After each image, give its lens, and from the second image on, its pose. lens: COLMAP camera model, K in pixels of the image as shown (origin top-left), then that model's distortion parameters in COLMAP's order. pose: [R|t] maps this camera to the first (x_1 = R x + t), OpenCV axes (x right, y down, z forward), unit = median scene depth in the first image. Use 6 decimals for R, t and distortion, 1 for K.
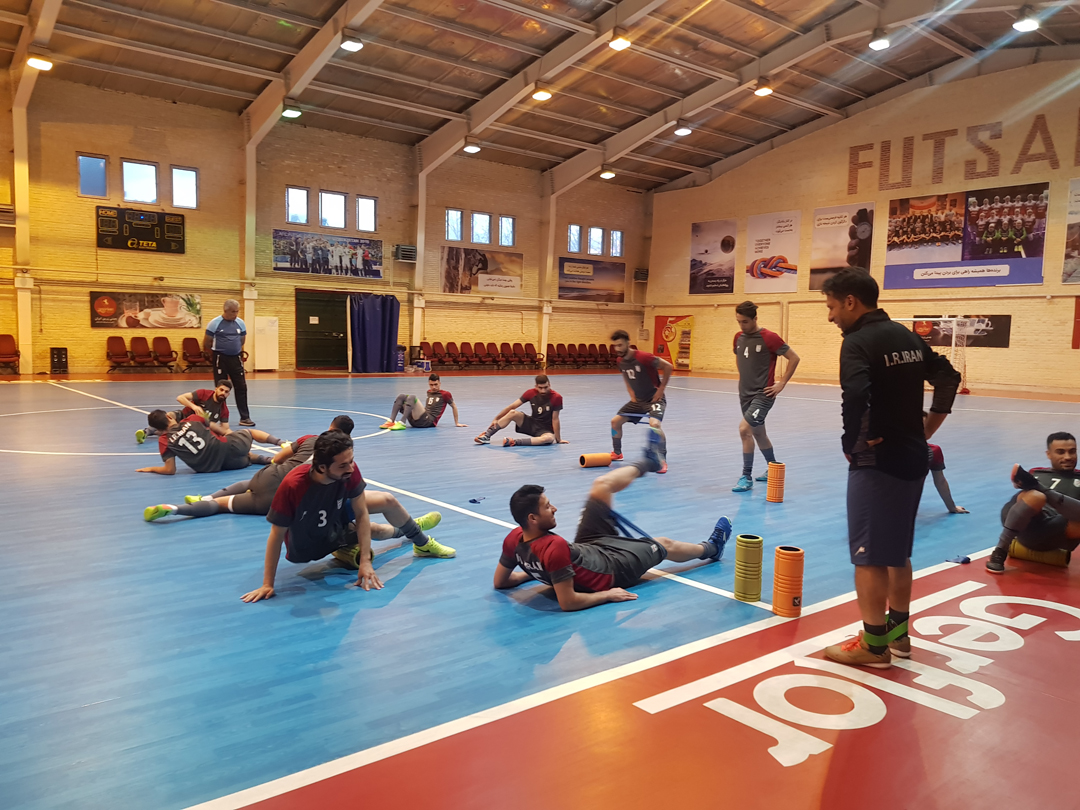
lens RADIAL K [[840.1, 0, 533.3], [0, 840.1, 404.5], [0, 0, 1]] dist [0.071063, -0.096399]
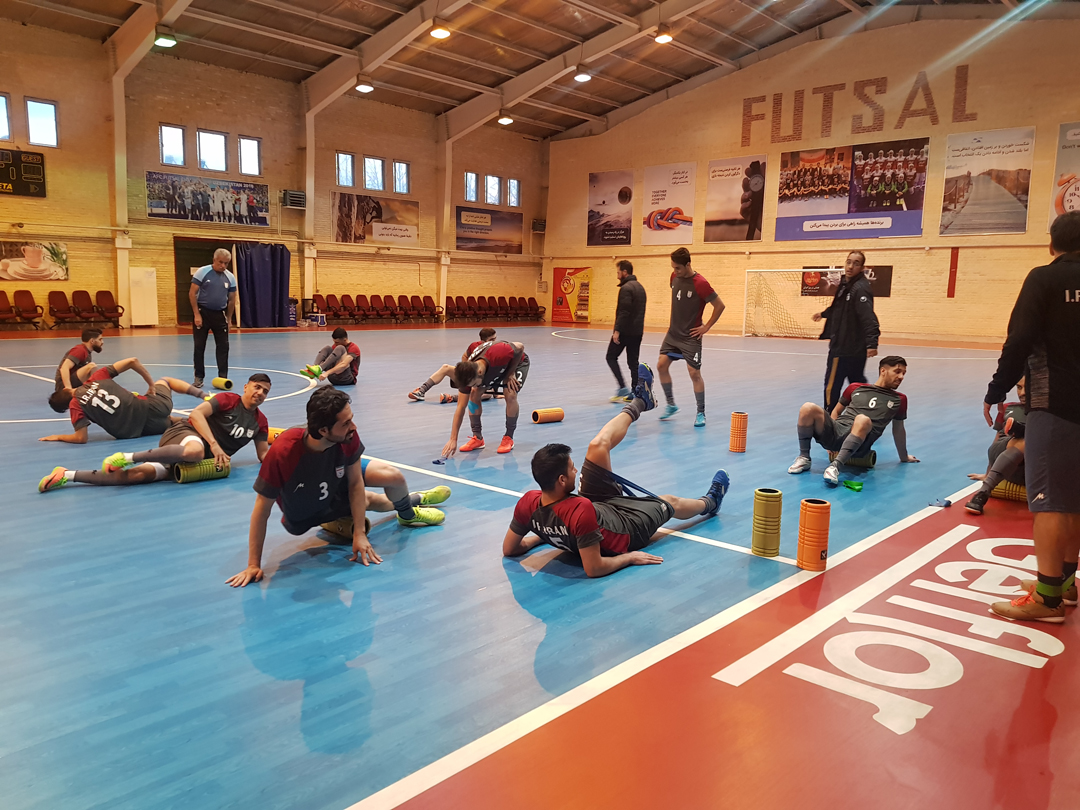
lens RADIAL K [[840.1, 0, 540.6], [0, 840.1, 406.9], [0, 0, 1]] dist [0.071063, -0.096399]
pose [[0.989280, -0.024655, 0.143933, -0.022808], [0.016242, 0.998106, 0.059335, -0.000092], [-0.145123, -0.056361, 0.987807, 0.014612]]
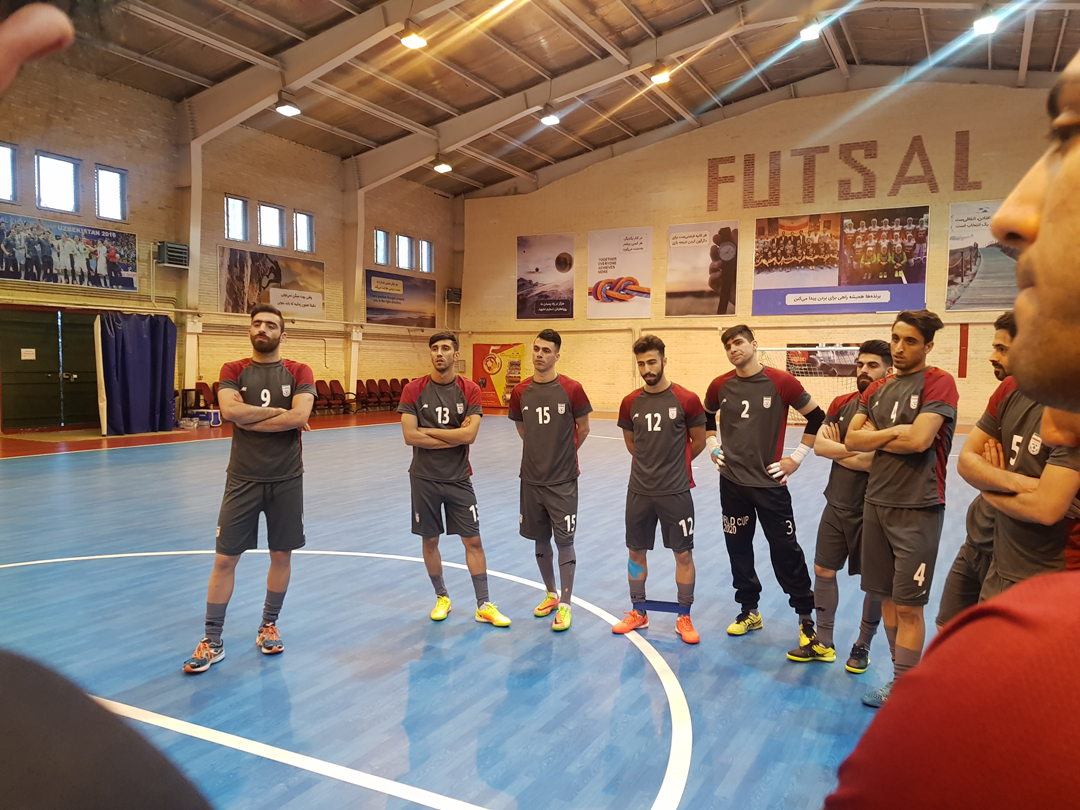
lens RADIAL K [[840.1, 0, 559.2], [0, 840.1, 412.5], [0, 0, 1]] dist [0.071063, -0.096399]
pose [[0.915429, -0.036592, 0.400812, -0.153549], [0.044686, 0.998942, -0.010862, -0.031040], [-0.399991, 0.027854, 0.916096, 0.255810]]
